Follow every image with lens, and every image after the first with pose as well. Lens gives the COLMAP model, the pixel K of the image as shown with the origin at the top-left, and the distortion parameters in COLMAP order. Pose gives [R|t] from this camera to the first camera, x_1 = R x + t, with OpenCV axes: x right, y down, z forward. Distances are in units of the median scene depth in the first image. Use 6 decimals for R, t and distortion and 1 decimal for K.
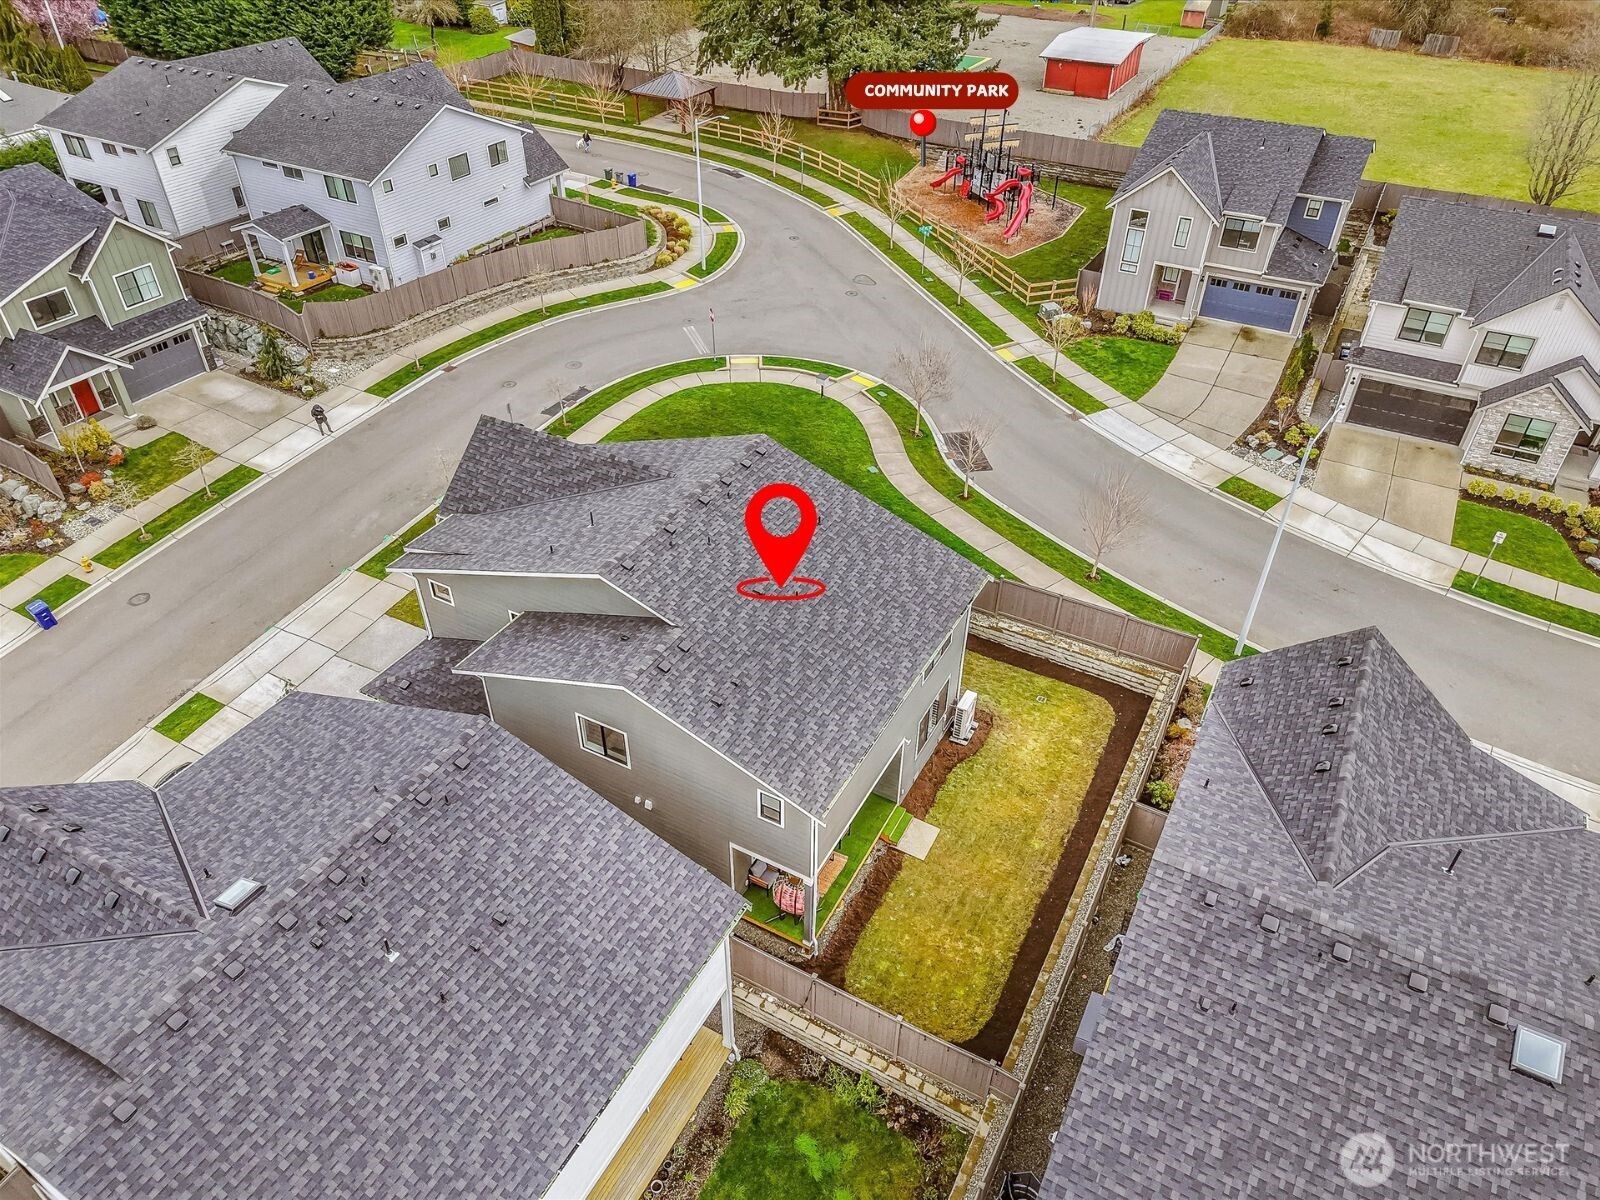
lens RADIAL K [[1050.8, 0, 800.0], [0, 1050.8, 600.0], [0, 0, 1]] dist [0.081208, -0.088210]
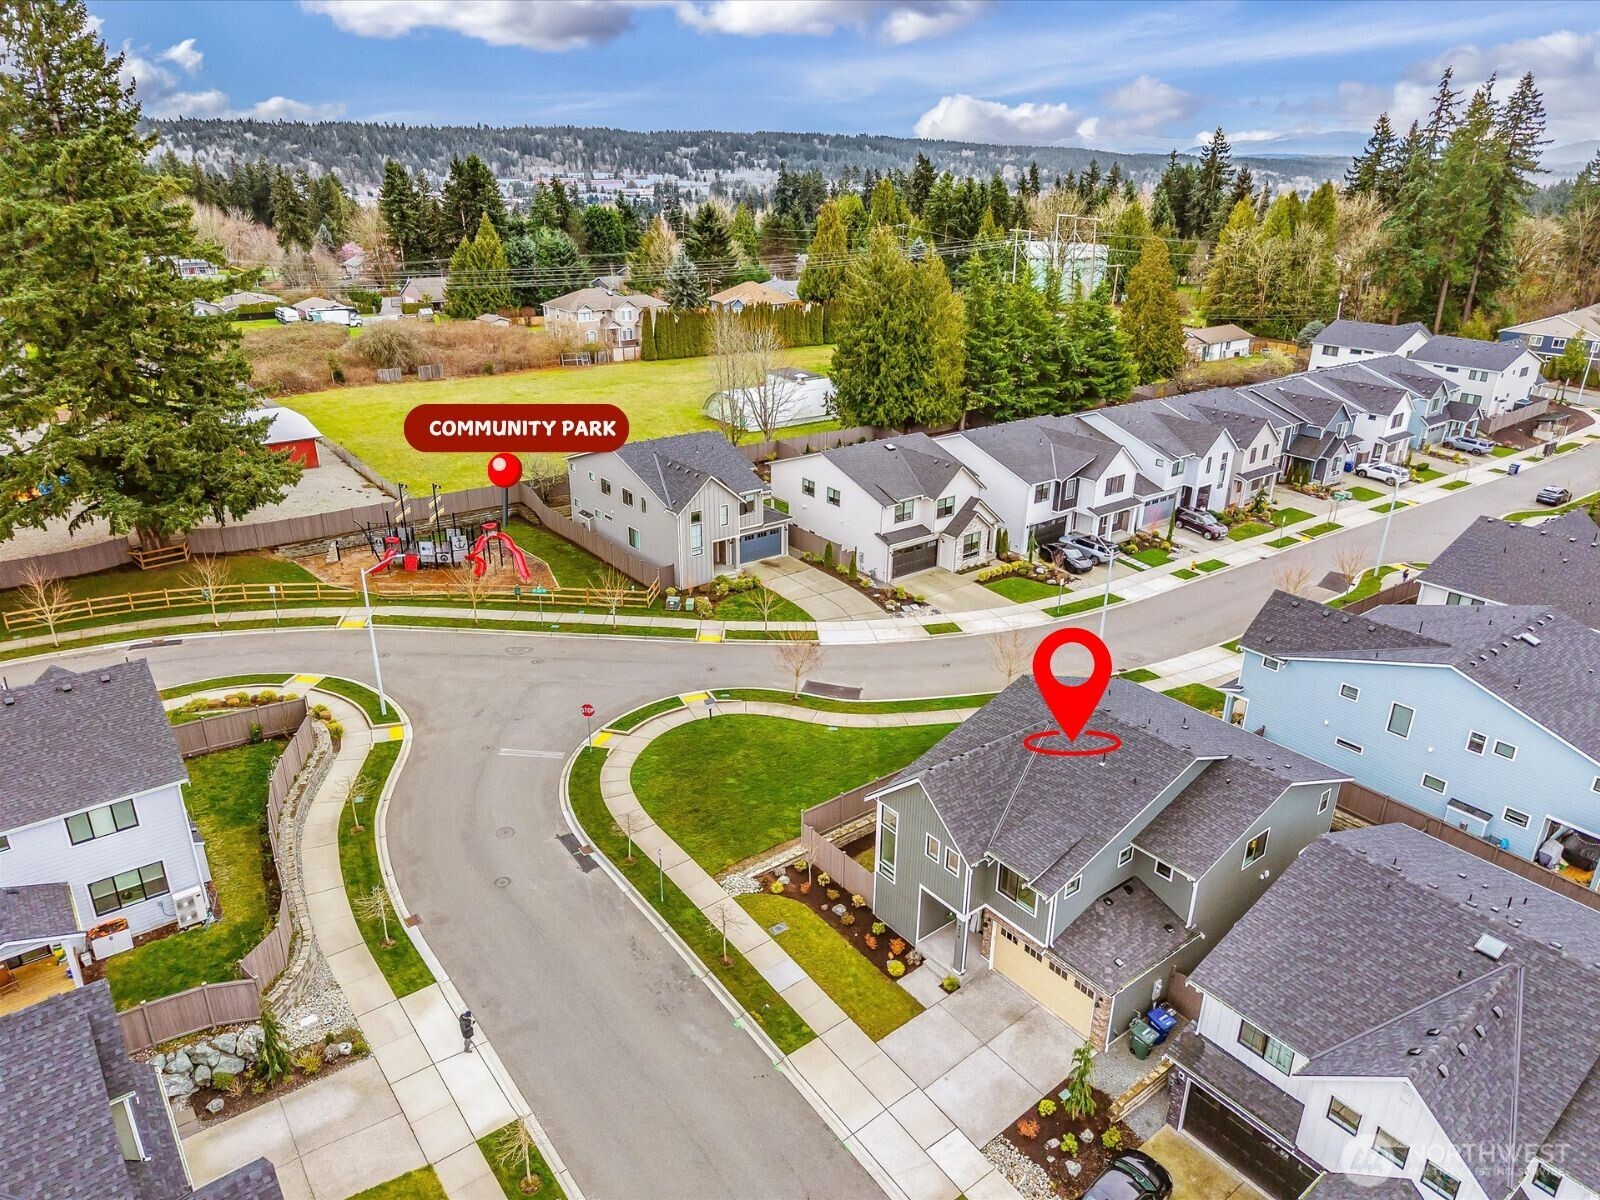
lens RADIAL K [[1050.8, 0, 800.0], [0, 1050.8, 600.0], [0, 0, 1]] dist [0.081208, -0.088210]
pose [[0.404193, -0.357350, 0.841979, -0.797130], [0.557552, 0.825991, 0.082911, -0.319990], [-0.725096, 0.435935, 0.533101, 0.261912]]
